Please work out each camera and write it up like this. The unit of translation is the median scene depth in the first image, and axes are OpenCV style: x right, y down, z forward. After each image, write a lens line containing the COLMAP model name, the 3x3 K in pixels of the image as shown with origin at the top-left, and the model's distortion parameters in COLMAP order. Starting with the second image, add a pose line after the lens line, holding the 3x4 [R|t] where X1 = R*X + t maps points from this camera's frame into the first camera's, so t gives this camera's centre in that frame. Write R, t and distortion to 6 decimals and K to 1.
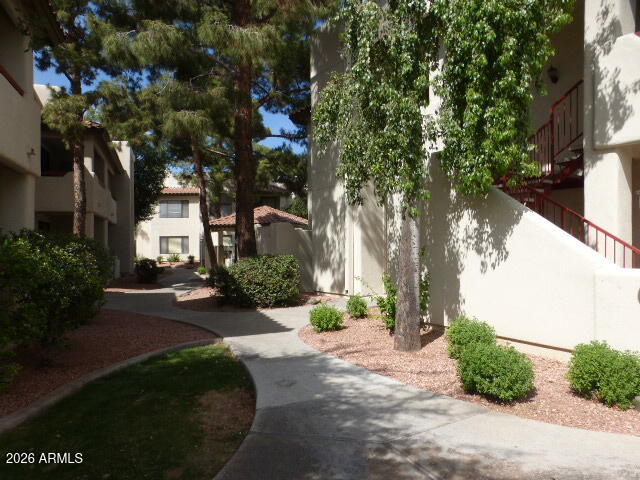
lens RADIAL K [[457.2, 0, 320.0], [0, 457.2, 240.0], [0, 0, 1]] dist [-0.049849, 0.041139]
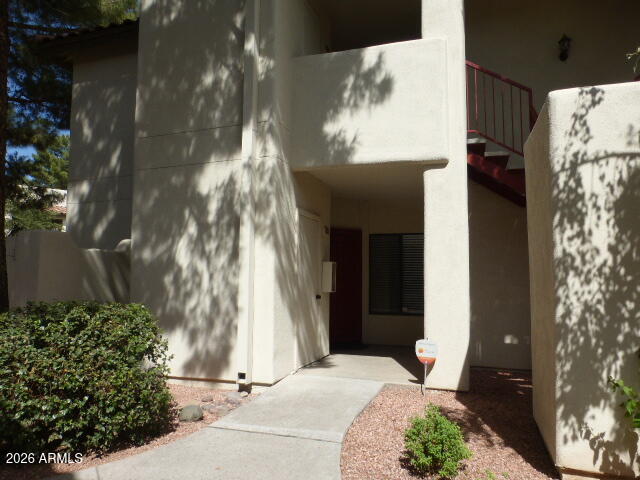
lens RADIAL K [[457.2, 0, 320.0], [0, 457.2, 240.0], [0, 0, 1]] dist [-0.049849, 0.041139]
pose [[0.765196, 0.063081, 0.640699, -0.187032], [-0.015188, 0.996680, -0.079990, 0.004623], [-0.643618, 0.051477, 0.763614, 0.527797]]
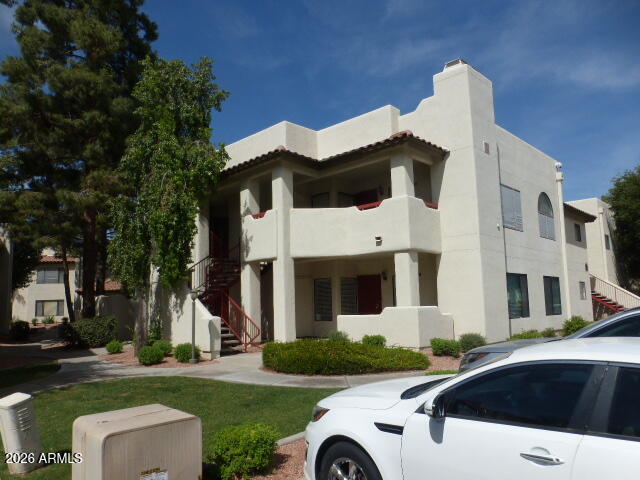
lens RADIAL K [[458.9, 0, 320.0], [0, 458.9, 240.0], [0, 0, 1]] dist [-0.038551, 0.001801]
pose [[0.977657, 0.004451, 0.210158, 0.297725], [0.021485, 0.992423, -0.120971, -0.020893], [-0.209104, 0.122784, 0.970155, -0.745691]]
